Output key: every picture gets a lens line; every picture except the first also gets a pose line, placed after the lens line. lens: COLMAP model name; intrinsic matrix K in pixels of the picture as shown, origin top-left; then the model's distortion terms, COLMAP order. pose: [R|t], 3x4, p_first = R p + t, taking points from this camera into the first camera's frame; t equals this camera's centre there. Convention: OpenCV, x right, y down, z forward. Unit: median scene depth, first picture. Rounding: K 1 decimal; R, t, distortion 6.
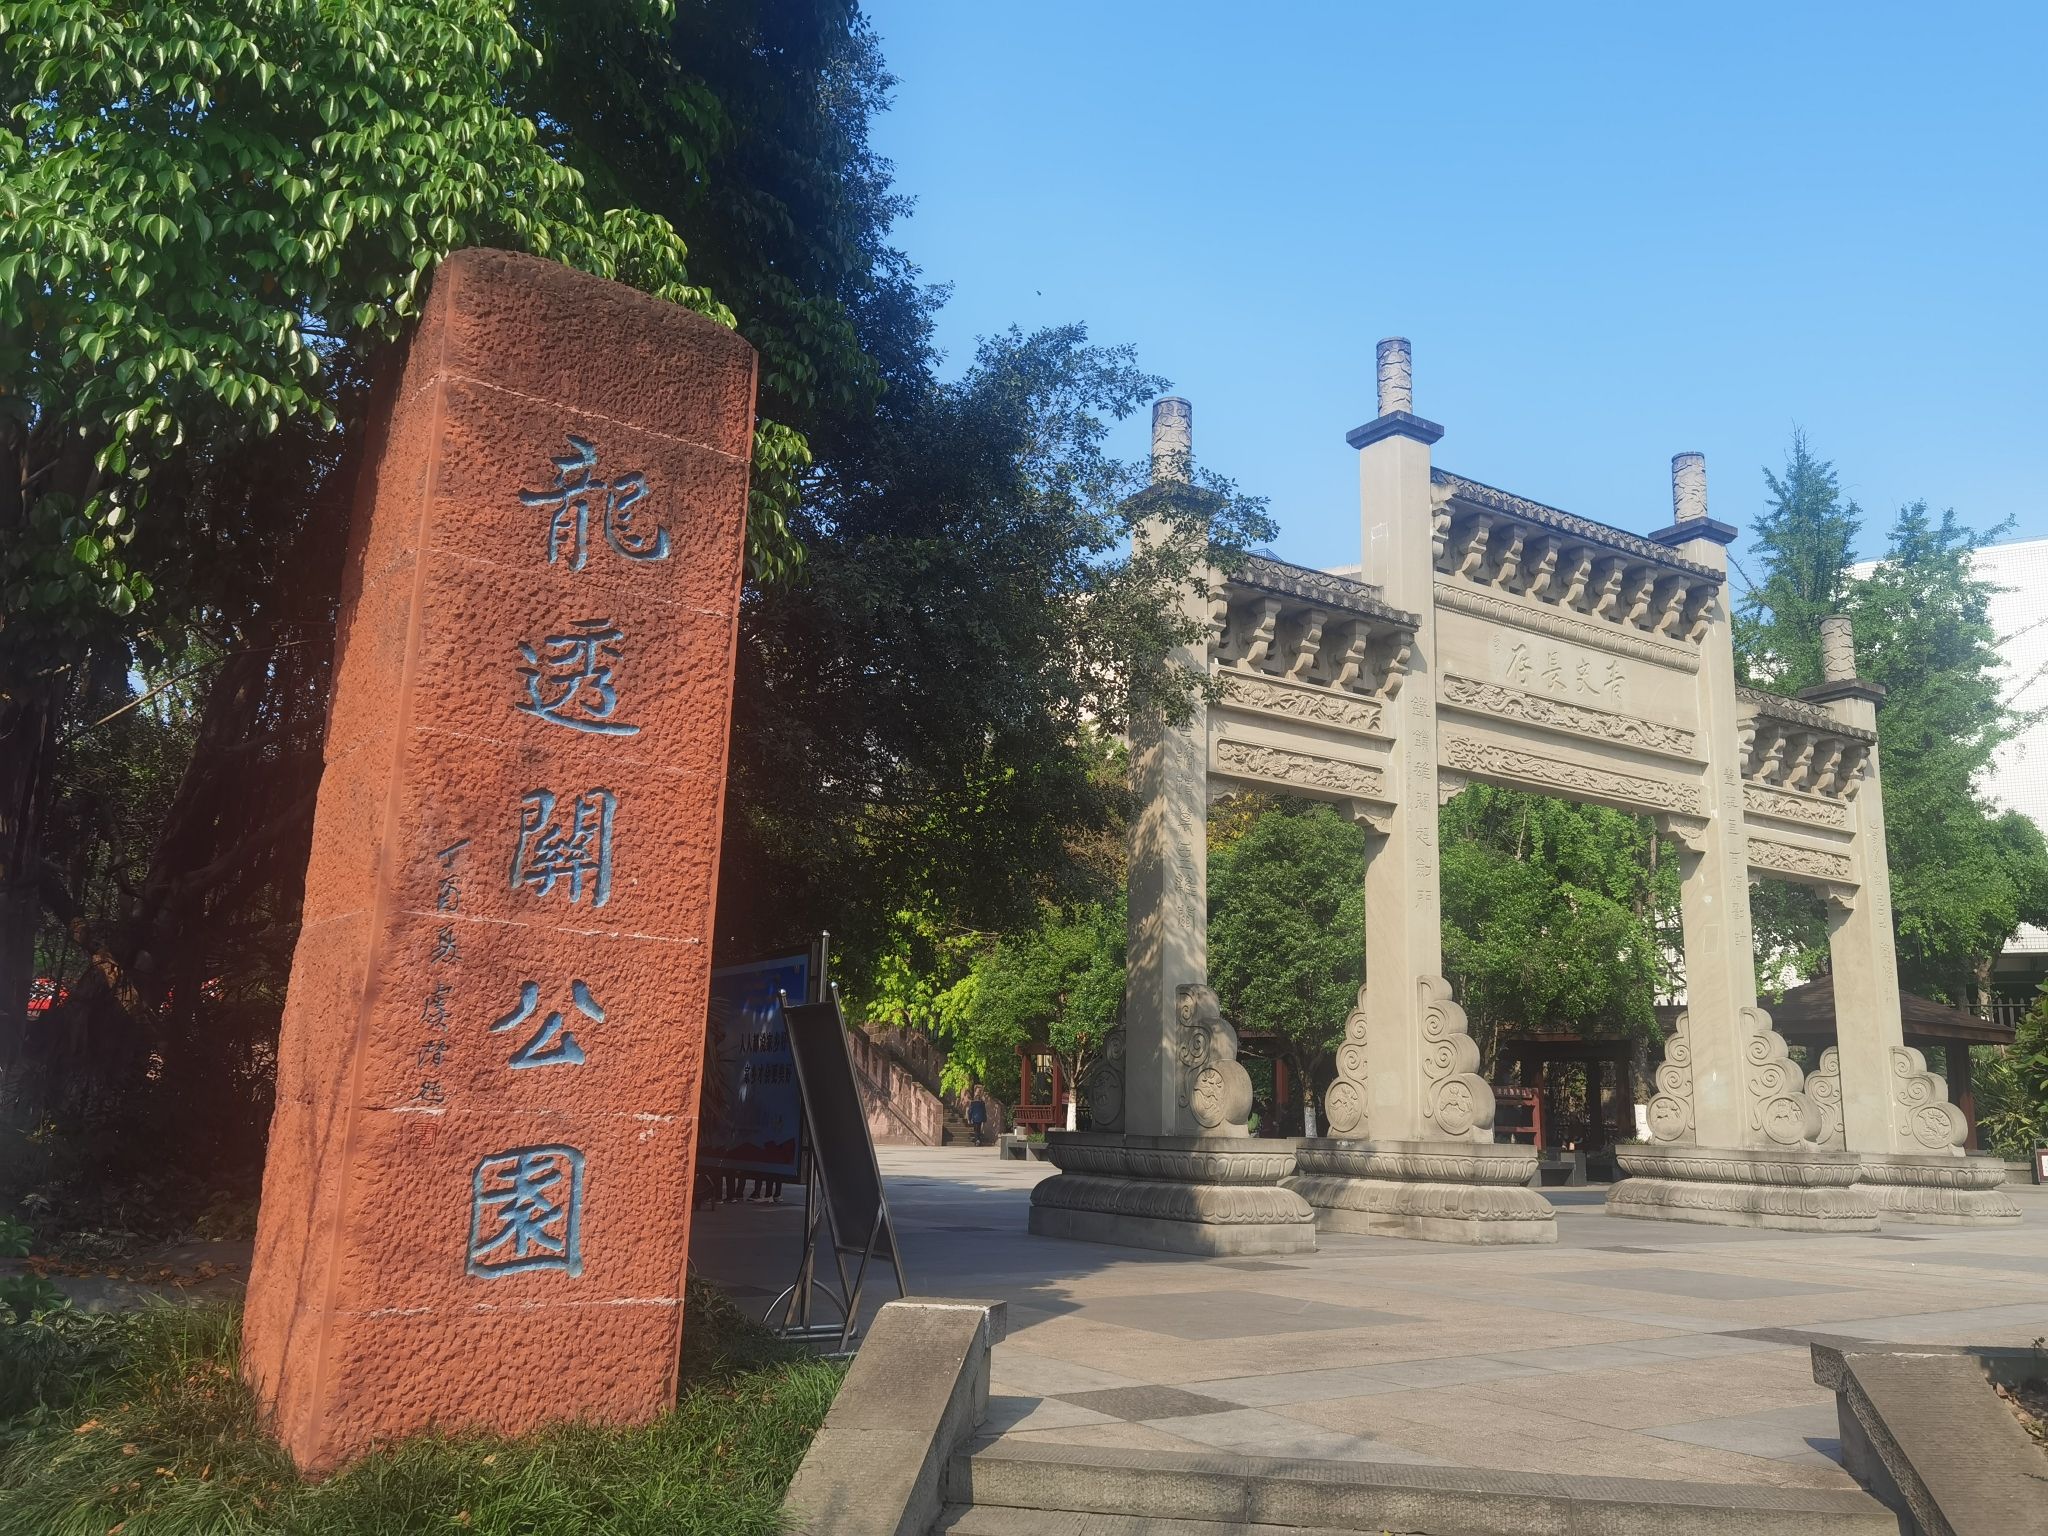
lens RADIAL K [[1611.5, 0, 1024.0], [0, 1611.5, 768.0], [0, 0, 1]] dist [0.000204, 0.000229]
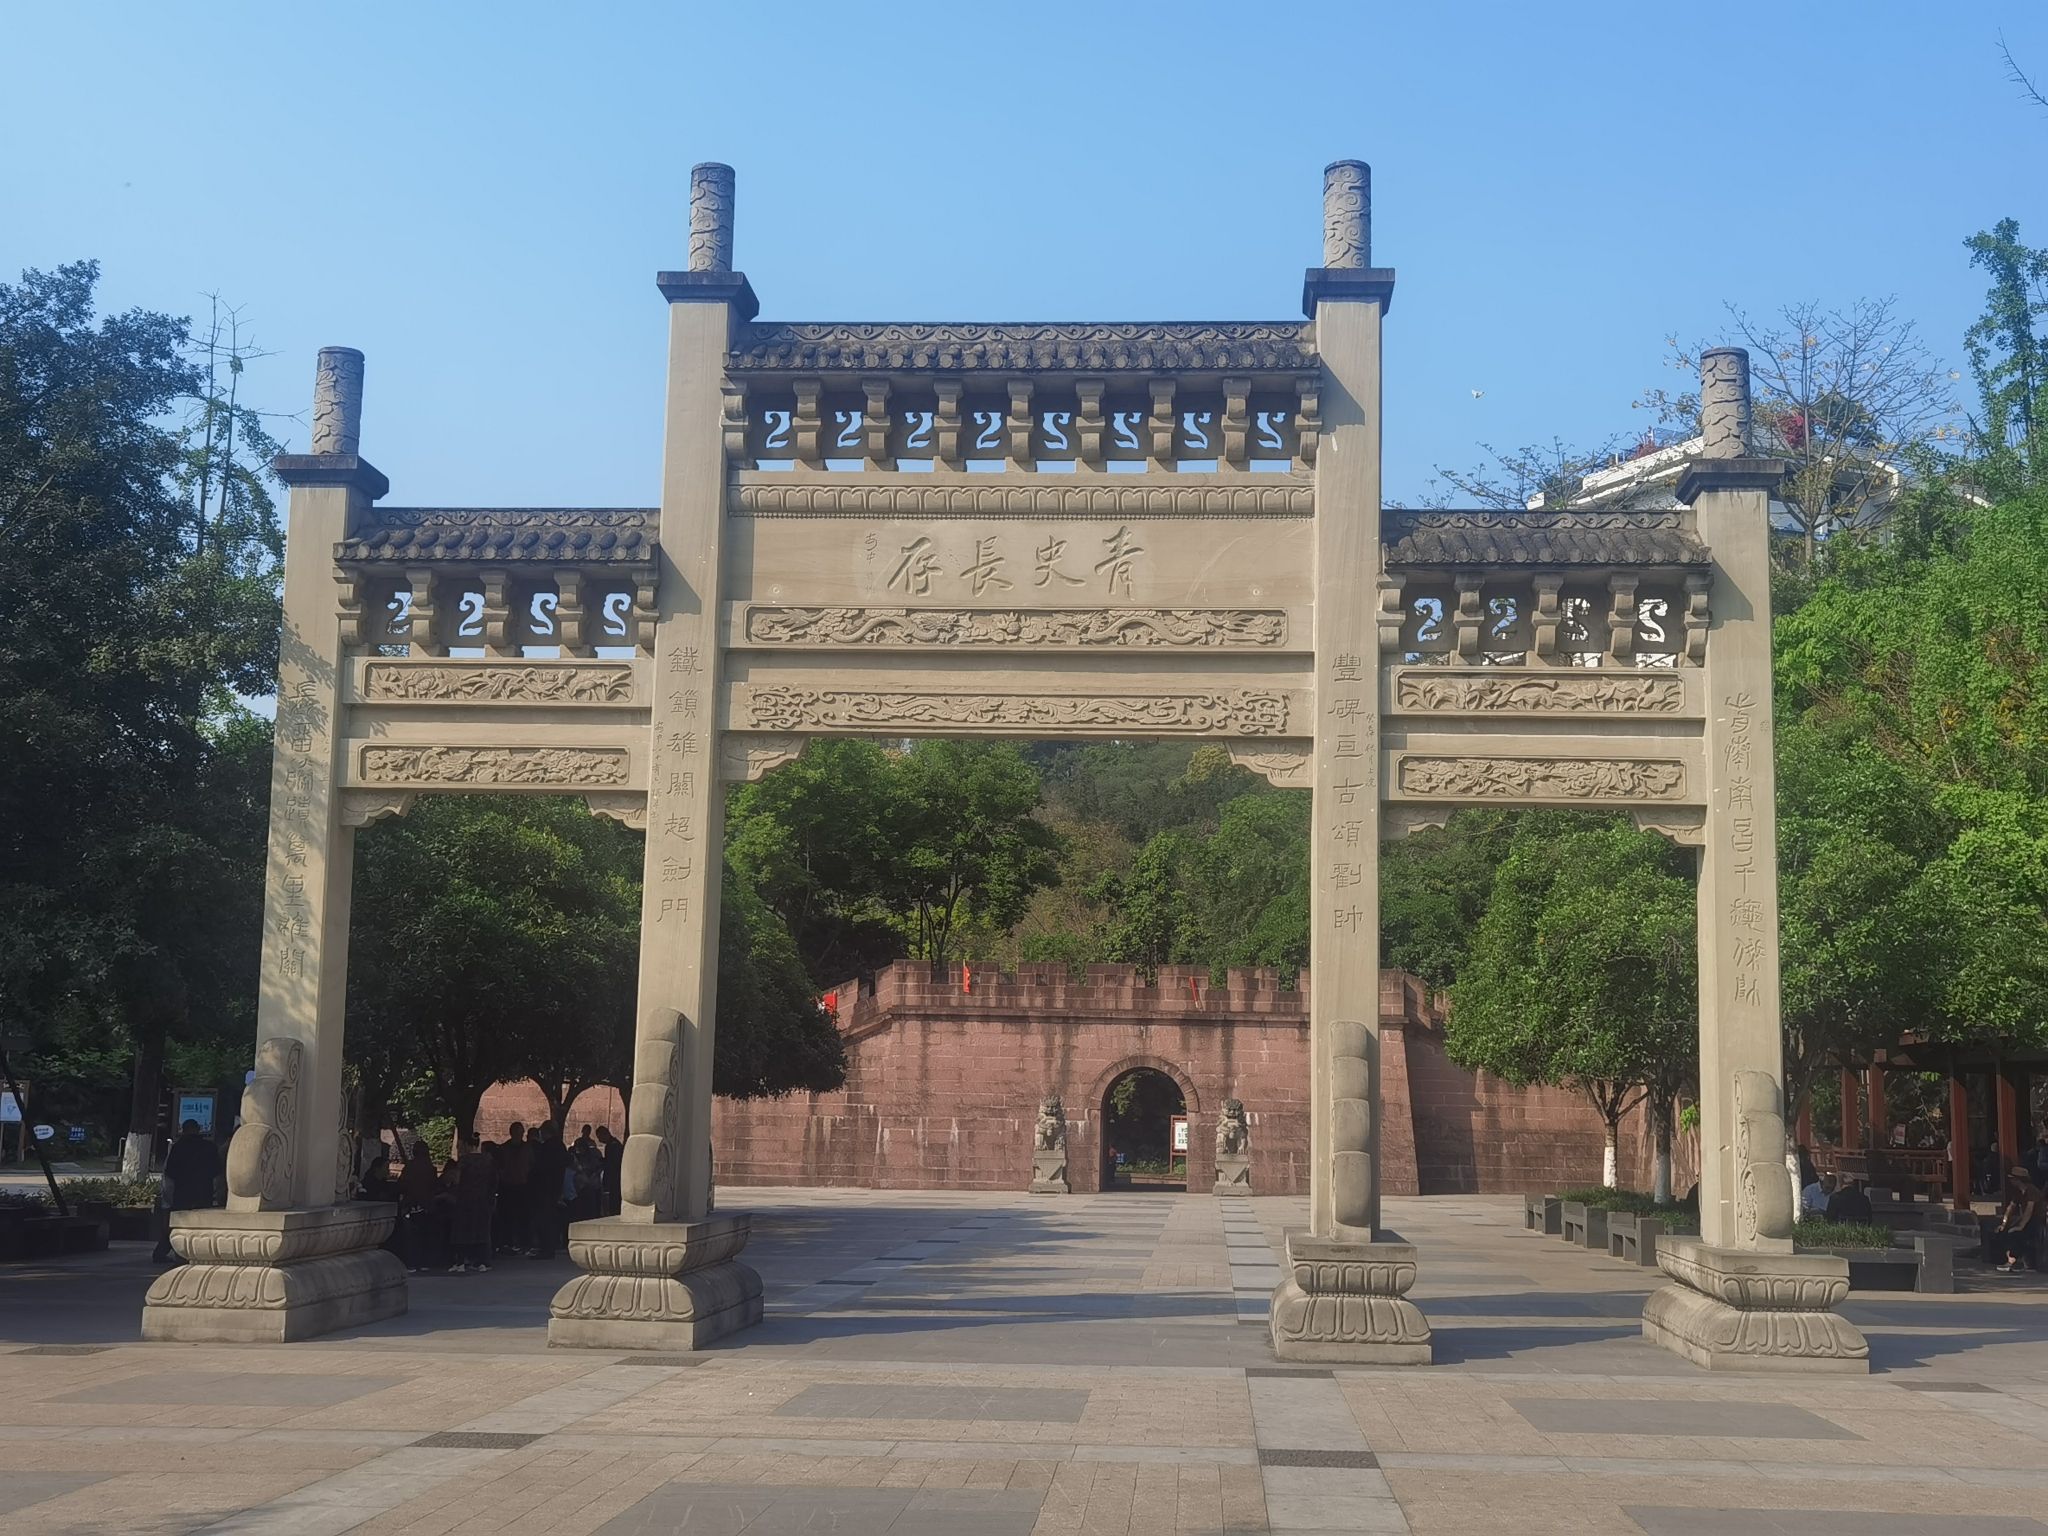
lens RADIAL K [[2544.4, 0, 1024.0], [0, 2544.4, 768.0], [0, 0, 1]] dist [0.189931, -1.033597]
pose [[0.804296, -0.102006, -0.585408, 1.073441], [0.125896, 0.992043, 0.000107, 0.032964], [0.580739, -0.073787, 0.810739, 0.103127]]
